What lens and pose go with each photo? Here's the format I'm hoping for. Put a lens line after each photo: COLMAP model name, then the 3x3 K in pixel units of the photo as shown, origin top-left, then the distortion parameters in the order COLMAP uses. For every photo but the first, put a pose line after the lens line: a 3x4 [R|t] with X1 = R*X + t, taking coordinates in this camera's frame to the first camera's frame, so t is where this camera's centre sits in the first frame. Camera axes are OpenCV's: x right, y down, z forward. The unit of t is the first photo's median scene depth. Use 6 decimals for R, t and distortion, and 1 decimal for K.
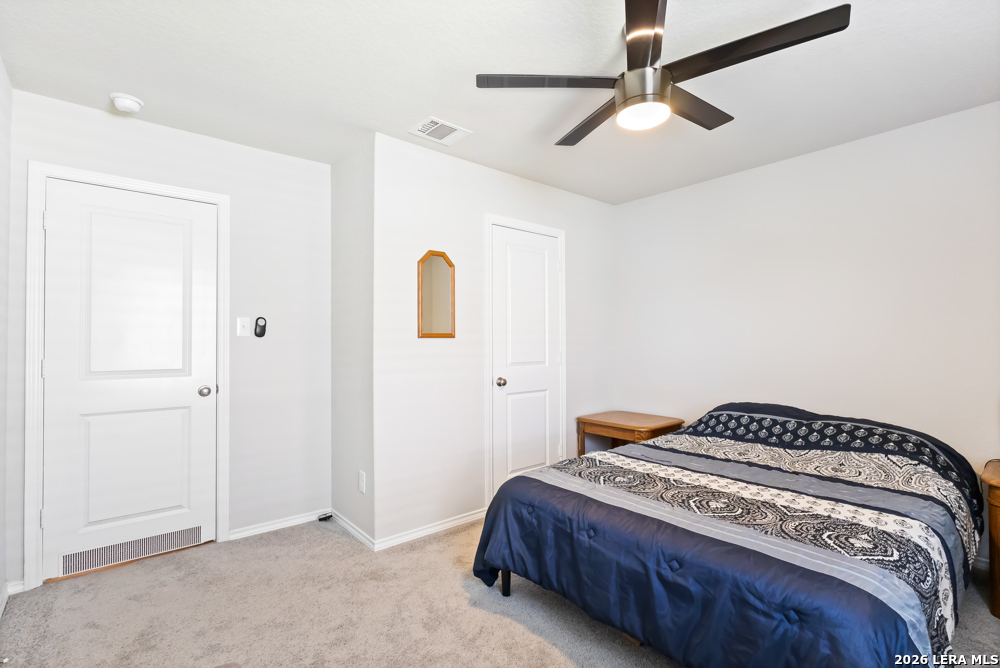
lens RADIAL K [[466.4, 0, 504.2], [0, 466.4, 332.8], [0, 0, 1]] dist [0.000619, 0.000282]
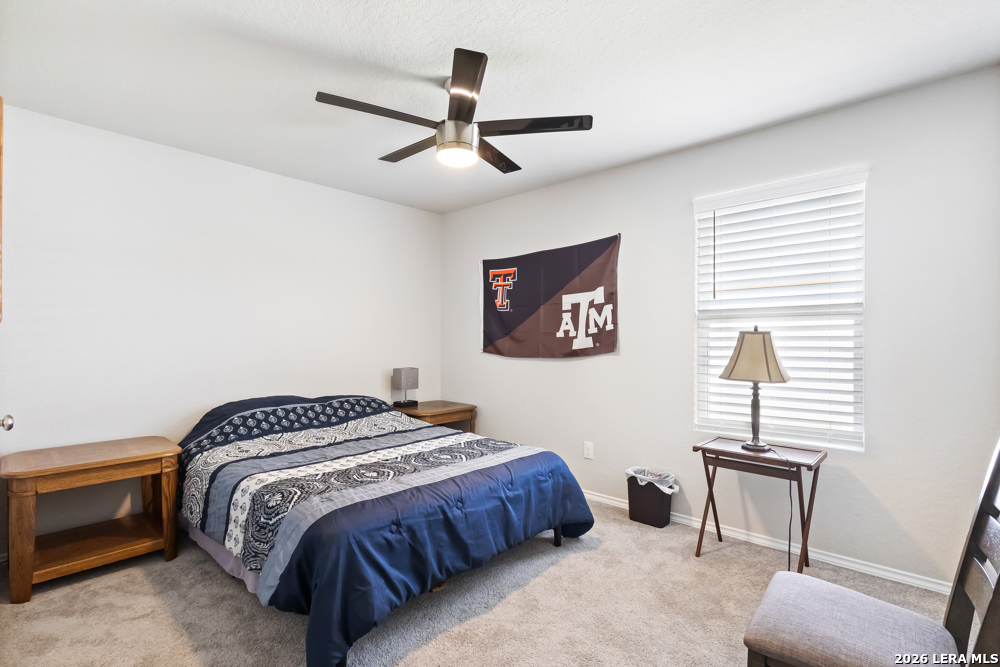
lens RADIAL K [[466.4, 0, 504.2], [0, 466.4, 332.3], [0, 0, 1]] dist [0.000619, 0.000282]
pose [[-0.128655, 0.019022, 0.991507, -0.939751], [-0.022618, 0.999500, -0.022110, 0.027543], [-0.991431, -0.025270, -0.128160, 1.012529]]
